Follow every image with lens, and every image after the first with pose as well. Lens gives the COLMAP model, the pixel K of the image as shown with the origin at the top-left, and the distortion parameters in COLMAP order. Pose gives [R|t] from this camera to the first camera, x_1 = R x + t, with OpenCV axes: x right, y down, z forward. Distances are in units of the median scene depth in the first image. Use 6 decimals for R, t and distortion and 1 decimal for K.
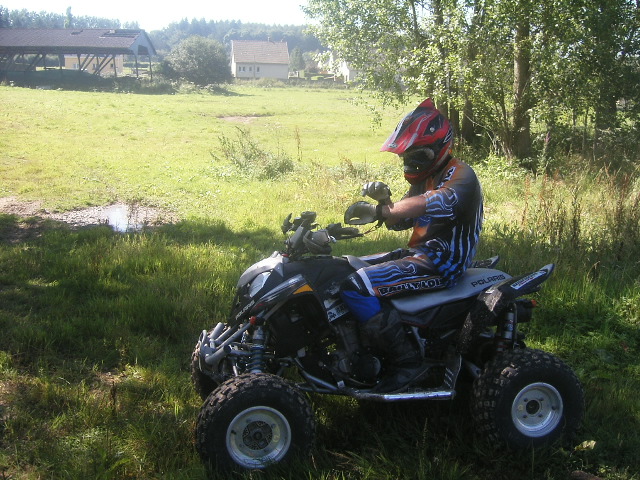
lens RADIAL K [[736.4, 0, 342.7], [0, 736.4, 241.6], [0, 0, 1]] dist [-0.153170, 0.018072]
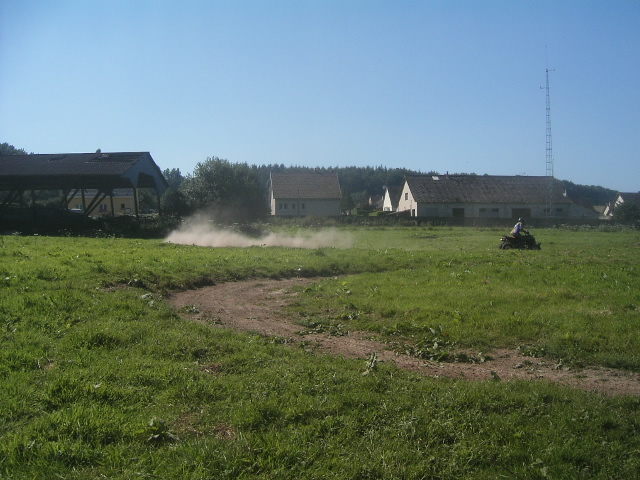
lens RADIAL K [[736.4, 0, 342.7], [0, 736.4, 241.6], [0, 0, 1]] dist [-0.153170, 0.018072]
pose [[0.997440, -0.039839, -0.059380, -0.028308], [0.027648, 0.980702, -0.193544, -0.043021], [0.065945, 0.191407, 0.979293, 0.234237]]
